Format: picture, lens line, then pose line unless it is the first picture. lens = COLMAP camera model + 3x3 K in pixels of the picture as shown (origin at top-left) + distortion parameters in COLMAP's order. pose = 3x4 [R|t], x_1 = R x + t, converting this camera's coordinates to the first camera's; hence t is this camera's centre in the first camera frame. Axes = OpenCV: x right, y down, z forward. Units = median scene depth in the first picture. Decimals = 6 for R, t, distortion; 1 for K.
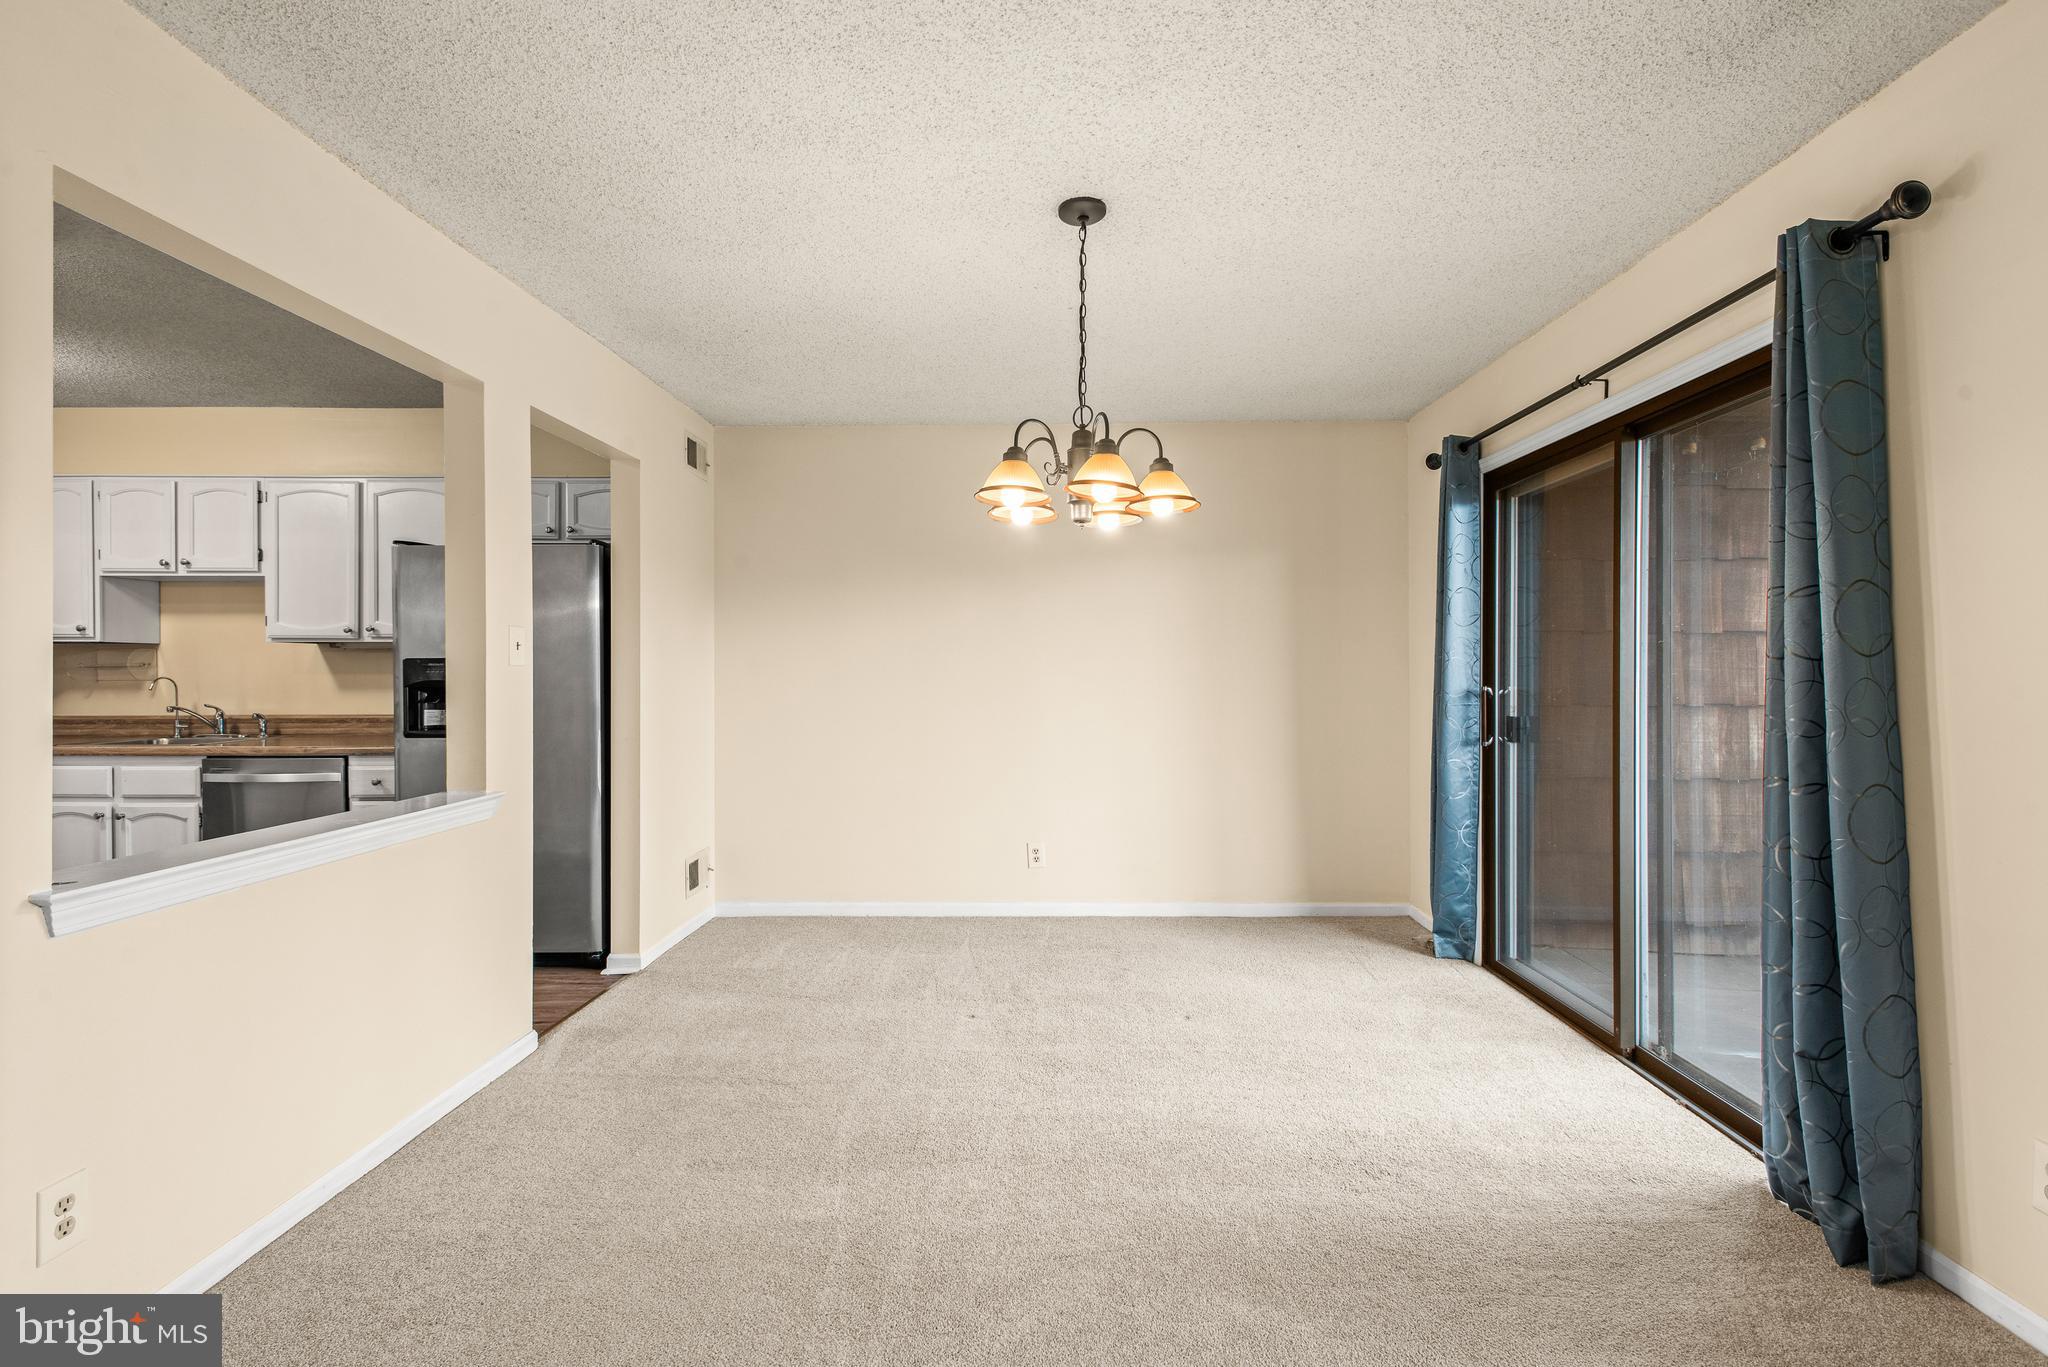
lens RADIAL K [[967.8, 0, 1041.1], [0, 967.8, 678.2], [0, 0, 1]] dist [0.019200, -0.006427]
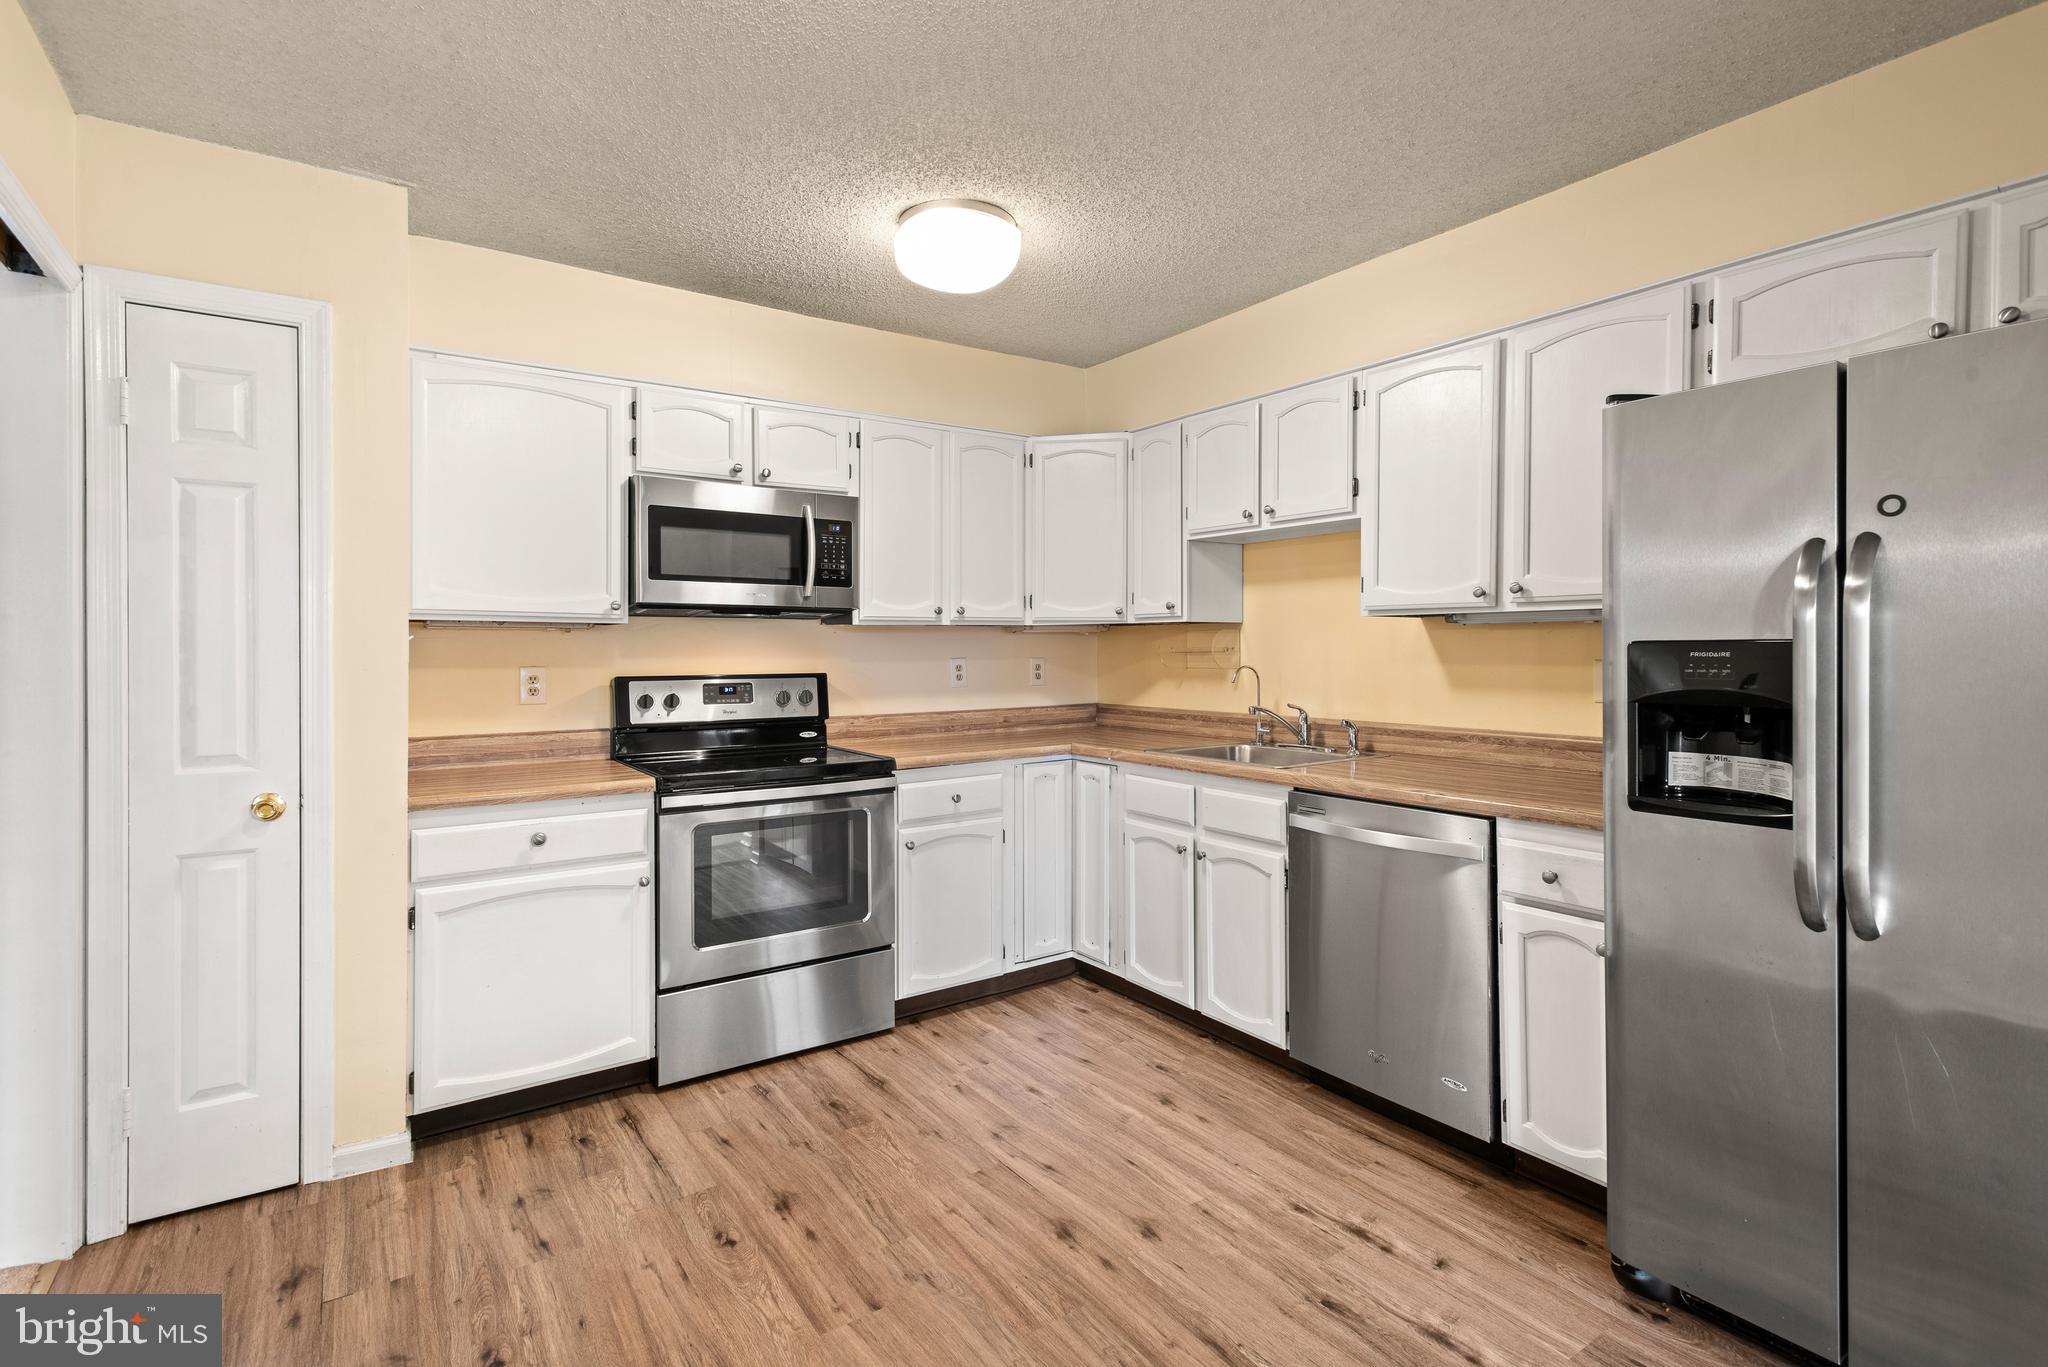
lens RADIAL K [[967.8, 0, 1039.7], [0, 967.8, 663.2], [0, 0, 1]] dist [0.019200, -0.006427]
pose [[0.589202, 0.011647, -0.807902, -0.407521], [-0.003622, 0.999924, 0.011773, -0.012813], [0.807978, -0.004011, 0.589199, 0.454441]]
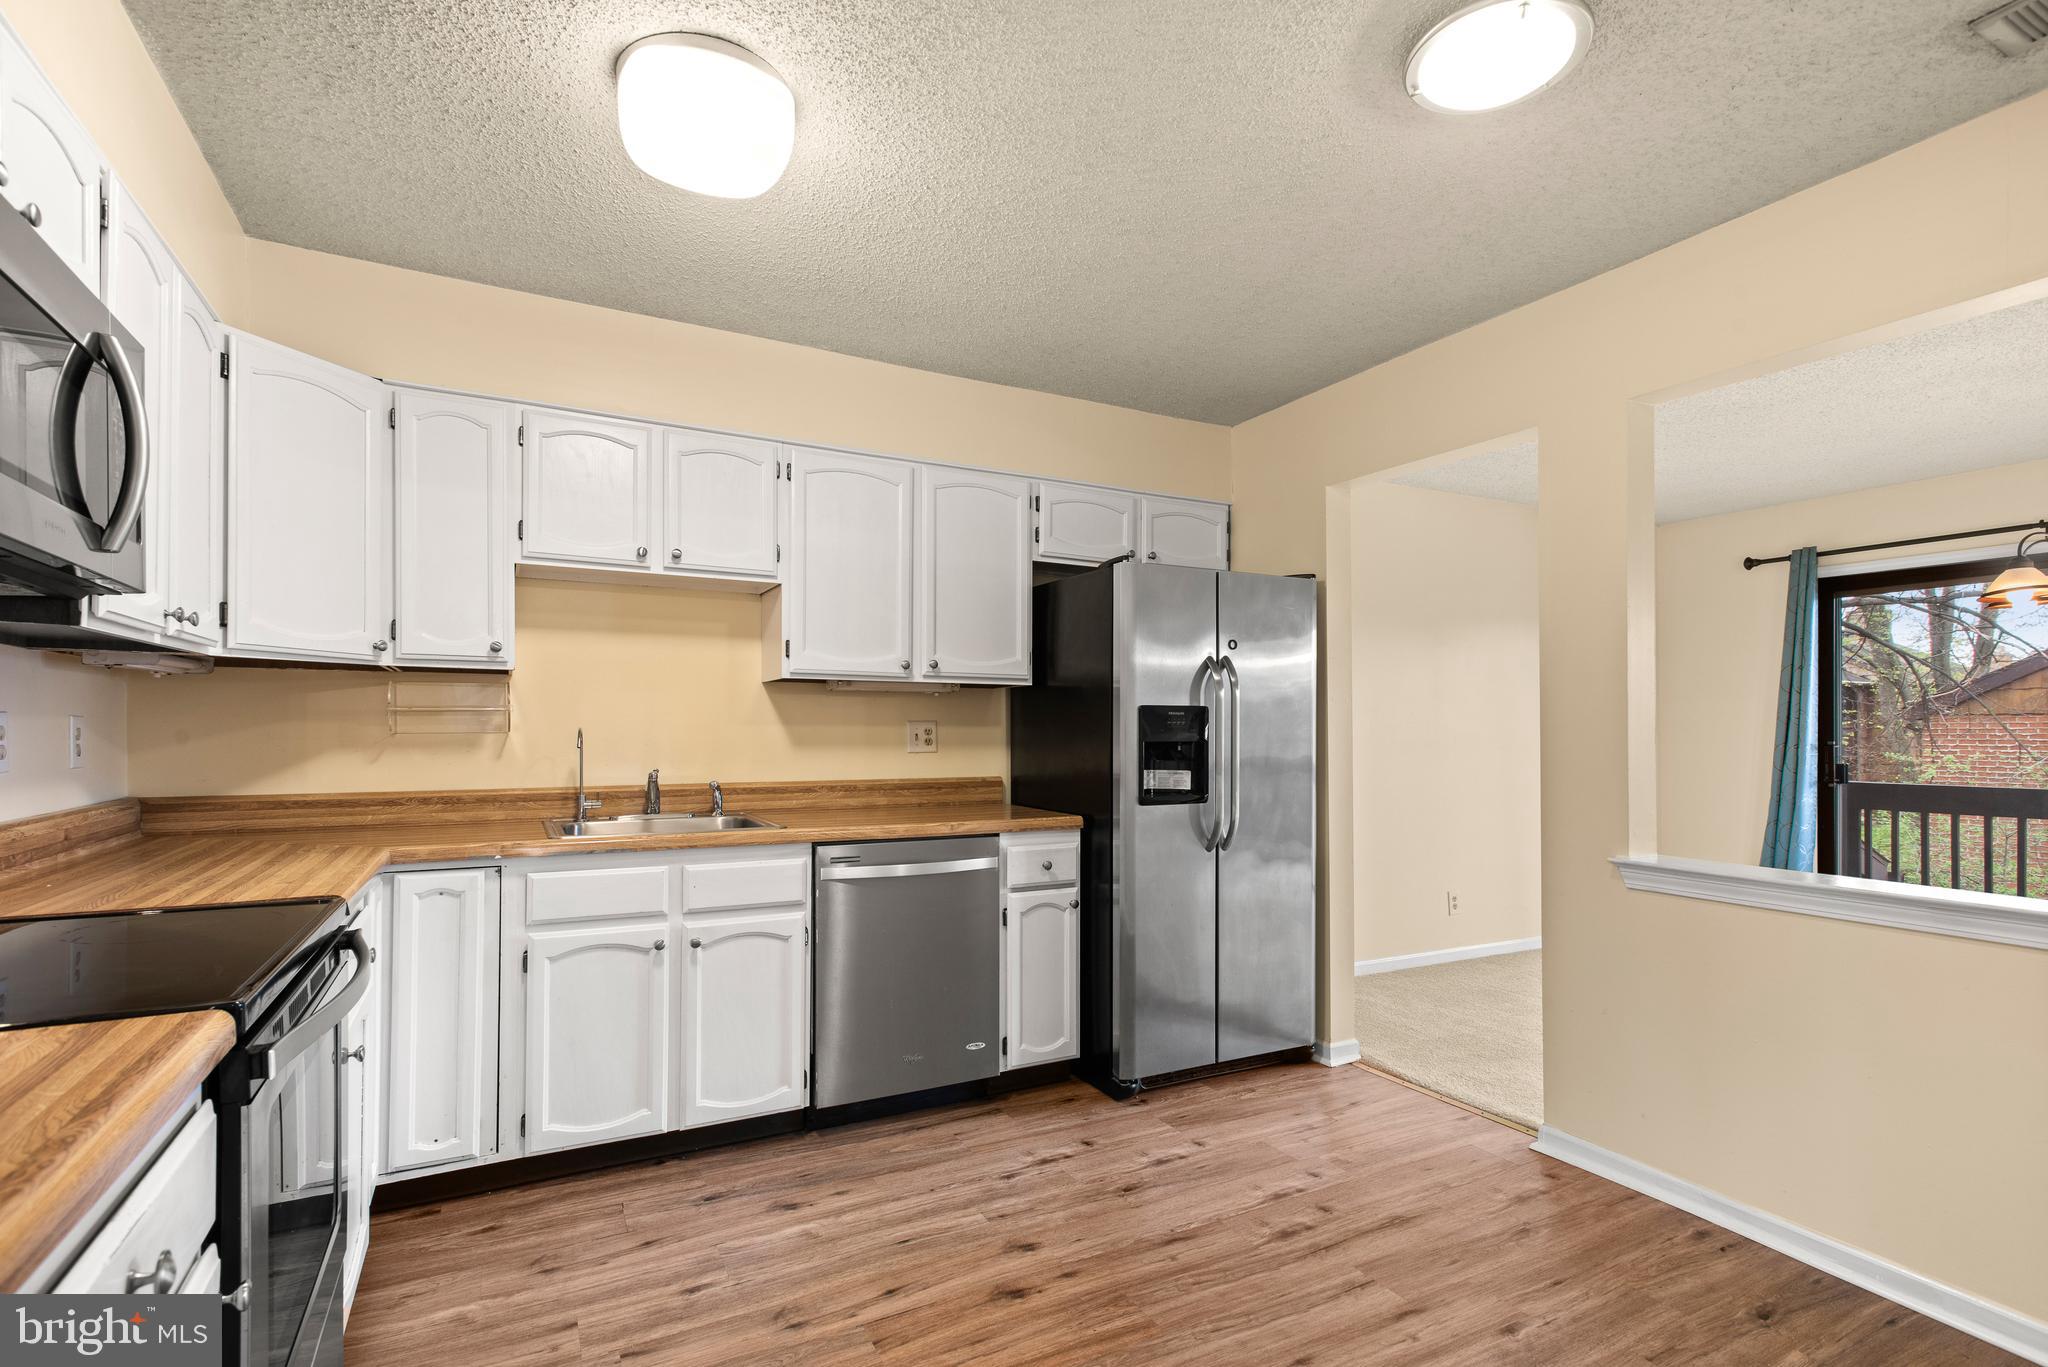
lens RADIAL K [[967.8, 0, 1014.8], [0, 967.8, 735.7], [0, 0, 1]] dist [0.019200, -0.006427]
pose [[0.881604, 0.001330, 0.471989, -1.028097], [0.000459, 0.999993, -0.003676, 0.006957], [-0.471990, 0.003457, 0.881597, 0.326973]]
